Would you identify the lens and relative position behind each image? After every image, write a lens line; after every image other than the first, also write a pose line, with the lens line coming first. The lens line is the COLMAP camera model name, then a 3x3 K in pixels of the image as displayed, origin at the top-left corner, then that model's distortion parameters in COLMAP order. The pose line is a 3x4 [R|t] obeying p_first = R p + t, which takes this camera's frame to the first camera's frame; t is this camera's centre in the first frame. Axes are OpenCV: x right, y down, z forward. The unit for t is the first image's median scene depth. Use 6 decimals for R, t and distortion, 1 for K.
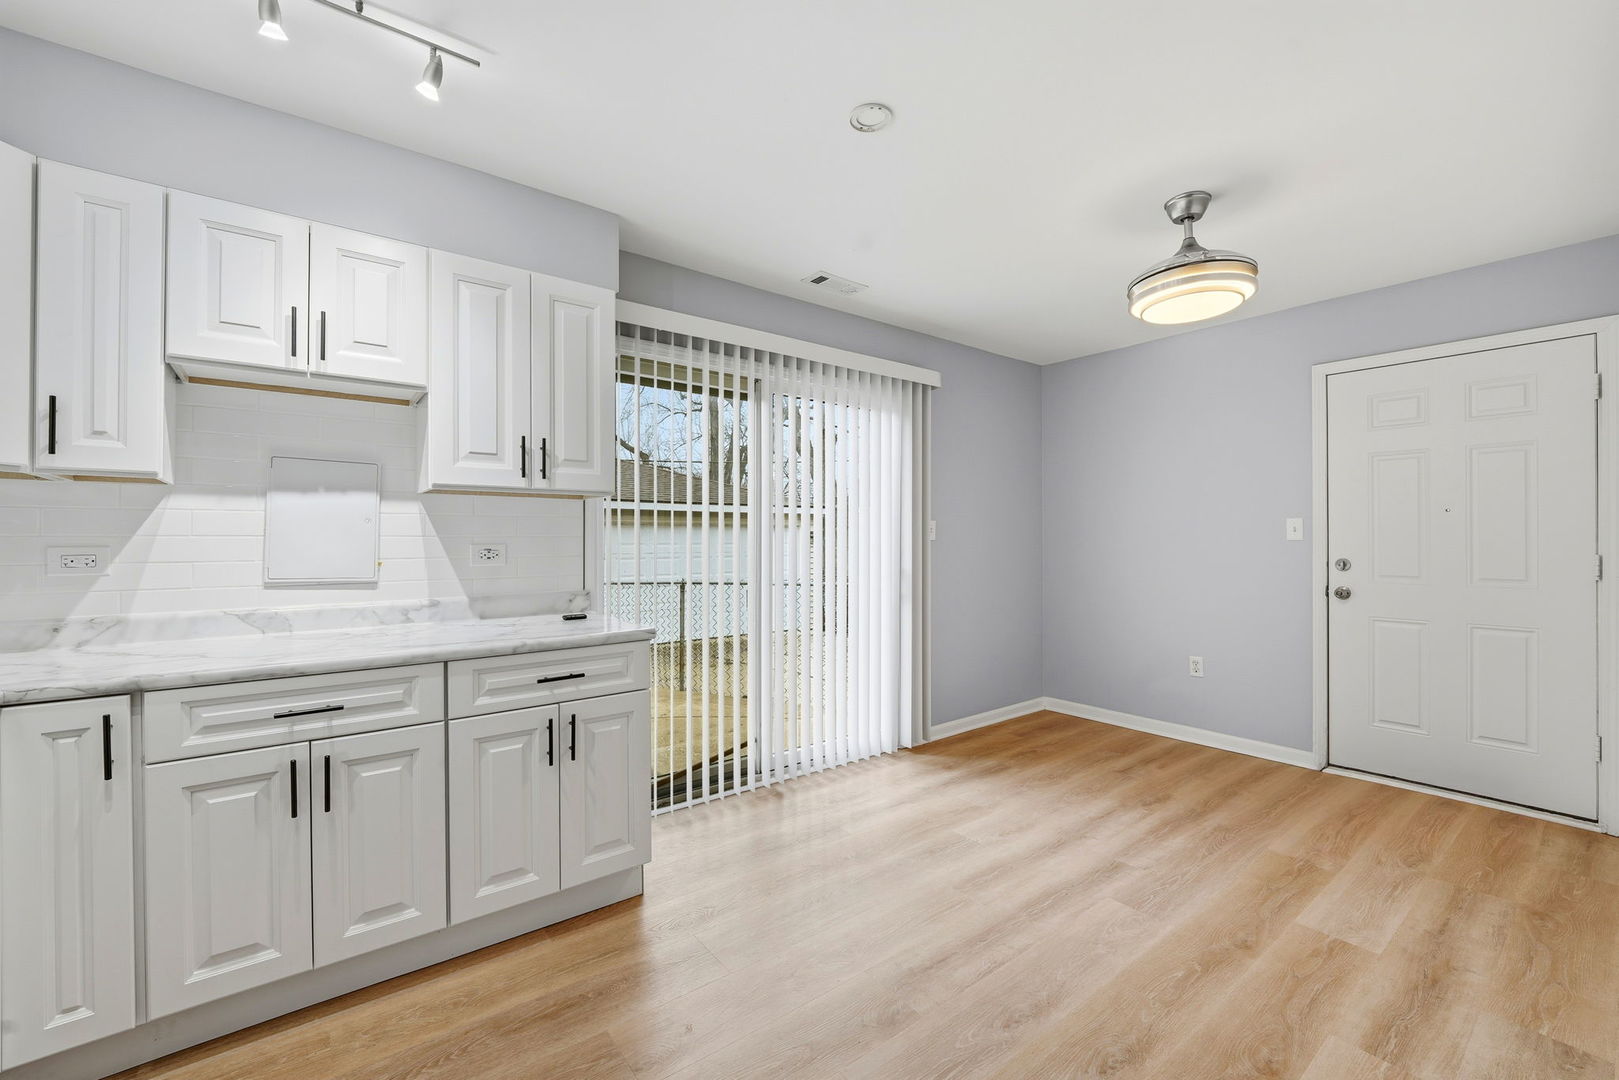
lens RADIAL K [[657.9, 0, 809.5], [0, 657.9, 540.0], [0, 0, 1]] dist [-0.003117, -0.000275]
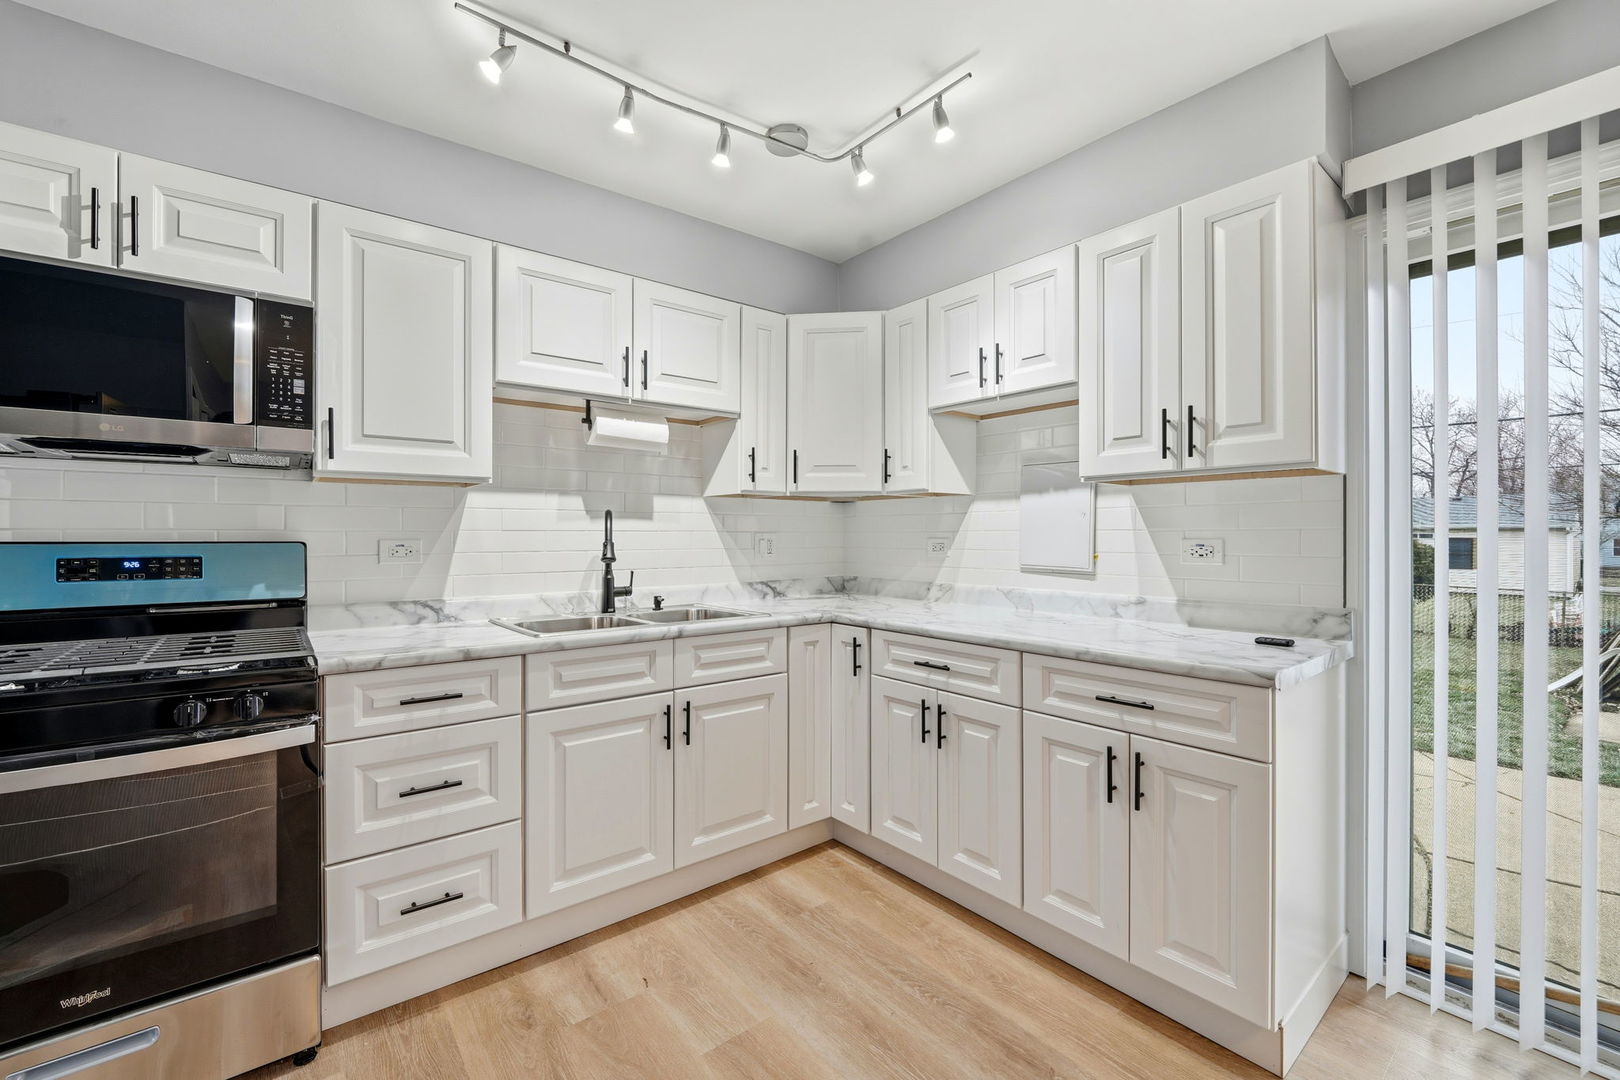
lens RADIAL K [[674.3, 0, 800.6], [0, 674.3, 534.1], [0, 0, 1]] dist [-0.005148, -0.000633]
pose [[0.006099, -0.000043, -0.999981, 0.470660], [-0.001631, 0.999999, -0.000052, 0.001525], [0.999980, 0.001631, 0.006099, 0.607463]]
